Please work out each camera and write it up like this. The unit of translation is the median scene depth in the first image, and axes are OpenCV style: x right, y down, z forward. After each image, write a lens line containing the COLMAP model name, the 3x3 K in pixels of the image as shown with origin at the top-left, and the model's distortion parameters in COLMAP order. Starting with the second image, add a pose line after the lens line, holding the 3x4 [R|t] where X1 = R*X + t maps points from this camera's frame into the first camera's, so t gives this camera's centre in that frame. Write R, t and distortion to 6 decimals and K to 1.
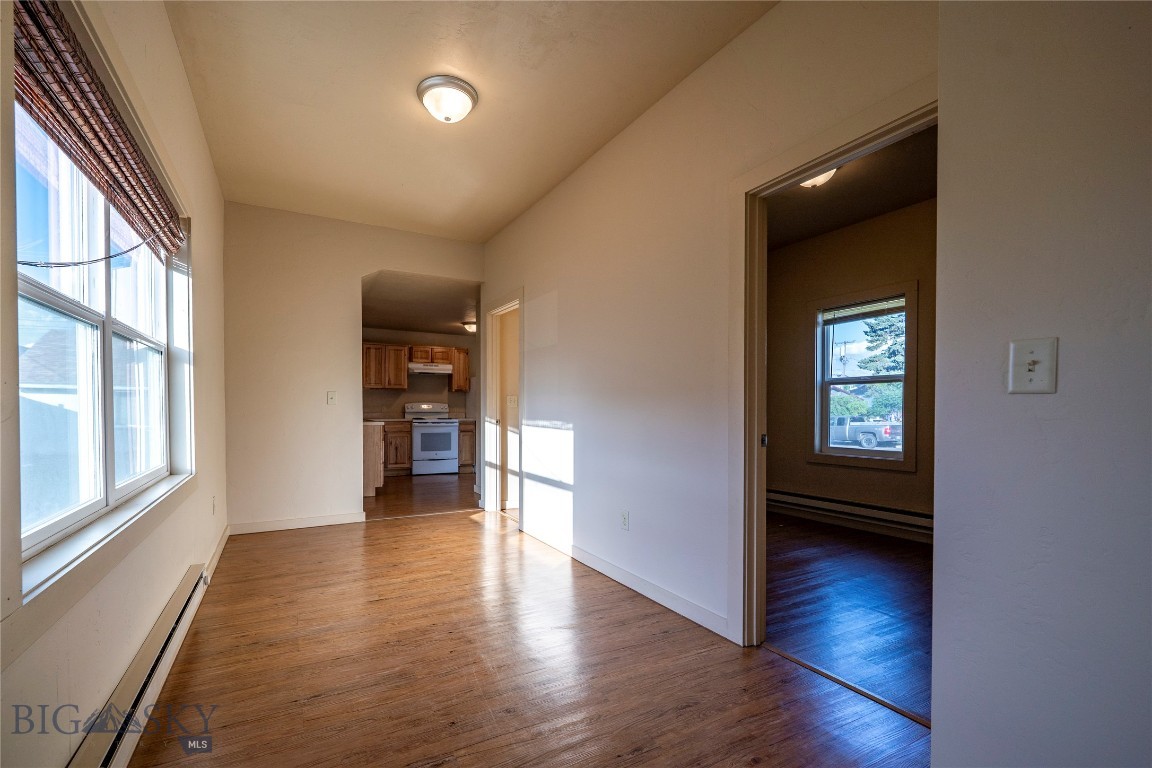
lens RADIAL K [[487.7, 0, 530.5], [0, 487.7, 413.6], [0, 0, 1]] dist [-0.000471, -0.000048]
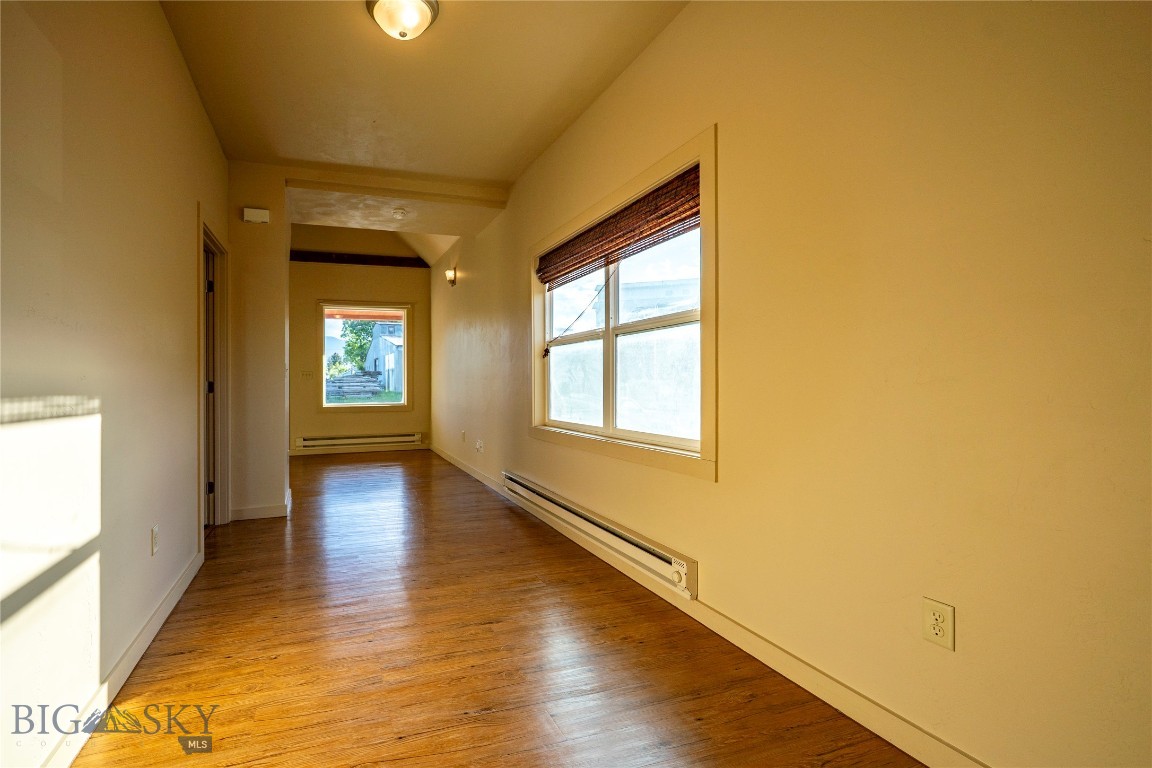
lens RADIAL K [[493.4, 0, 467.0], [0, 493.4, 382.3], [0, 0, 1]] dist [-0.000240, -0.000036]
pose [[-0.982879, 0.004719, 0.184193, -0.151181], [0.006872, 0.999915, 0.011054, -0.006273], [-0.184126, 0.012130, -0.982828, 0.636717]]
